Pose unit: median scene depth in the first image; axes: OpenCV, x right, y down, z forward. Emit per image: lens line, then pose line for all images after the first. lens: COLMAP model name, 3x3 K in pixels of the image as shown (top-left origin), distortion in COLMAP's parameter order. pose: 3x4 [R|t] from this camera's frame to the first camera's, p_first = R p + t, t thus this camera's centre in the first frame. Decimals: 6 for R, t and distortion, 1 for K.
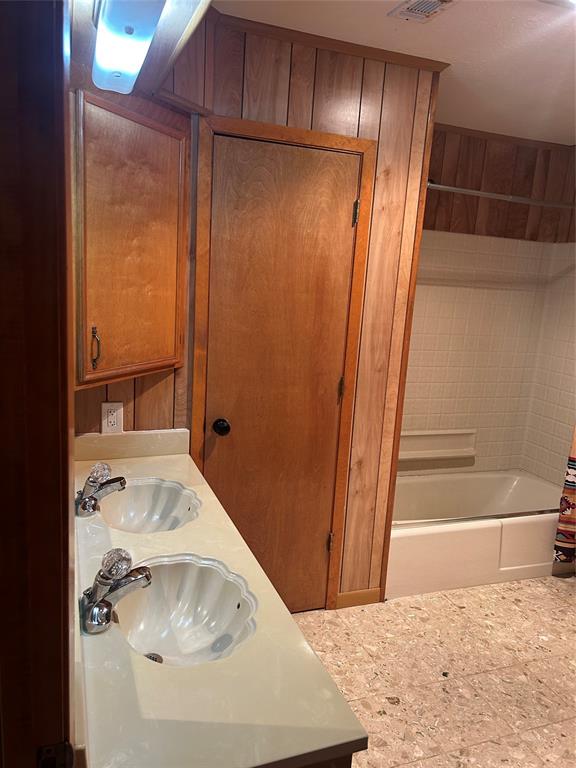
lens RADIAL K [[578.0, 0, 285.9], [0, 578.0, 386.4], [0, 0, 1]] dist [0.045147, -0.047756]
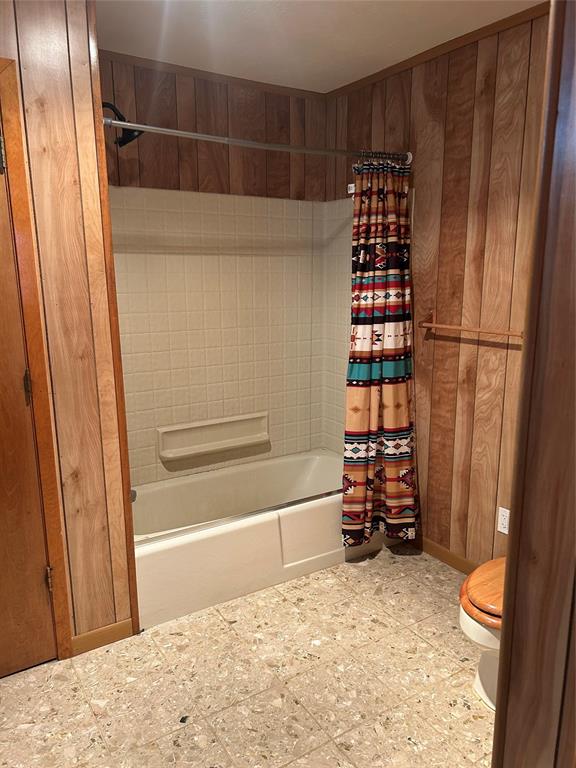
lens RADIAL K [[578.0, 0, 293.4], [0, 578.0, 385.9], [0, 0, 1]] dist [0.045147, -0.047756]
pose [[0.973969, -0.111194, 0.197537, 0.267394], [0.108806, 0.993798, 0.022936, 0.023843], [-0.198862, -0.000845, 0.980027, 0.145298]]
